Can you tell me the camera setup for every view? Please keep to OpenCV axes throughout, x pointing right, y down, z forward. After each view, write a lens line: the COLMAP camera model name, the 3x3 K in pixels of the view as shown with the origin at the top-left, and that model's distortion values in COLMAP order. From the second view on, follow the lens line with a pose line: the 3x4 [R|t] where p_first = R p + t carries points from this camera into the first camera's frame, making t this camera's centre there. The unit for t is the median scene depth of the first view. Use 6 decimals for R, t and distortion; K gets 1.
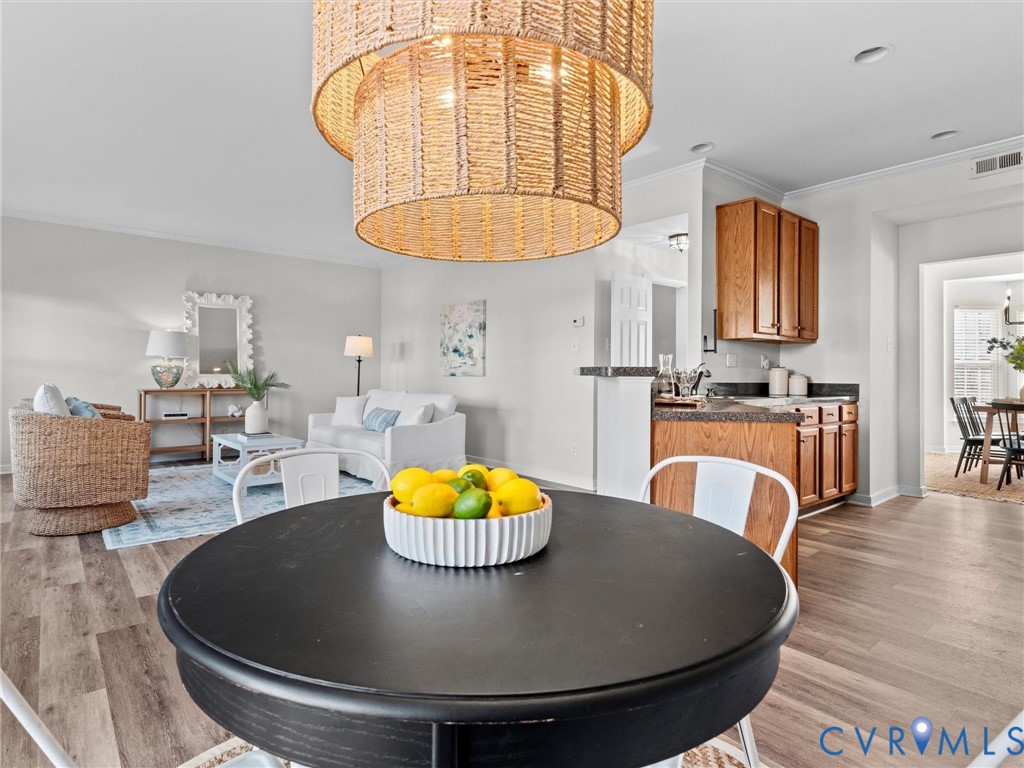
lens RADIAL K [[555.7, 0, 482.5], [0, 555.7, 385.5], [0, 0, 1]] dist [-0.002448, -0.000437]
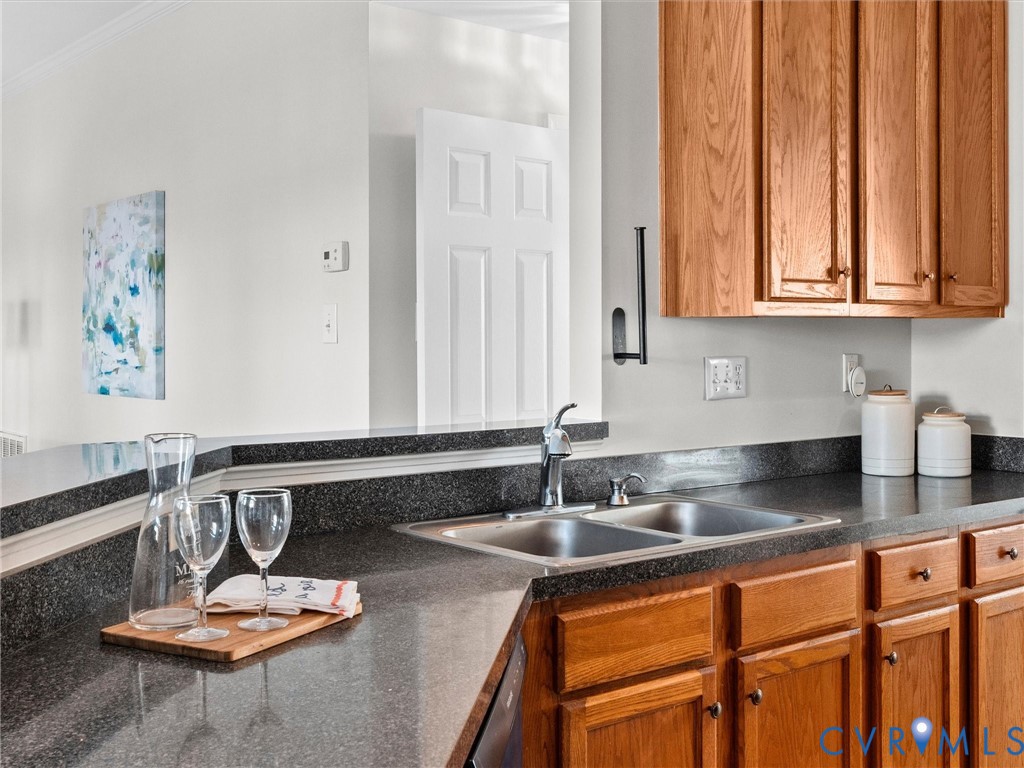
lens RADIAL K [[1180.5, 0, 510.3], [0, 1180.5, 357.6], [0, 0, 1]] dist [0.003521, 0.010746]
pose [[0.999928, -0.010252, 0.006189, 0.228540], [0.010246, 0.999947, 0.000934, -0.042826], [-0.006198, -0.000870, 0.999980, 0.219520]]
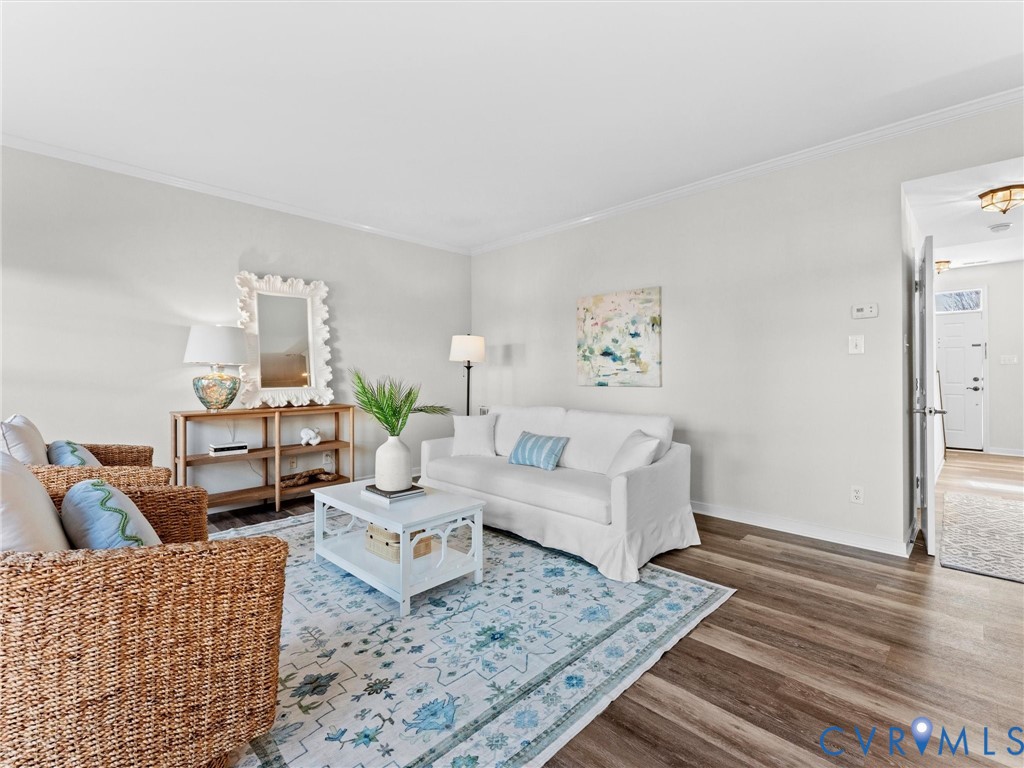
lens RADIAL K [[464.7, 0, 498.5], [0, 464.7, 385.0], [0, 0, 1]] dist [0.001613, 0.000429]
pose [[0.993479, -0.011188, 0.113461, -0.289060], [0.010868, 0.999935, 0.003434, -0.024025], [-0.113492, -0.002179, 0.993537, 0.392579]]
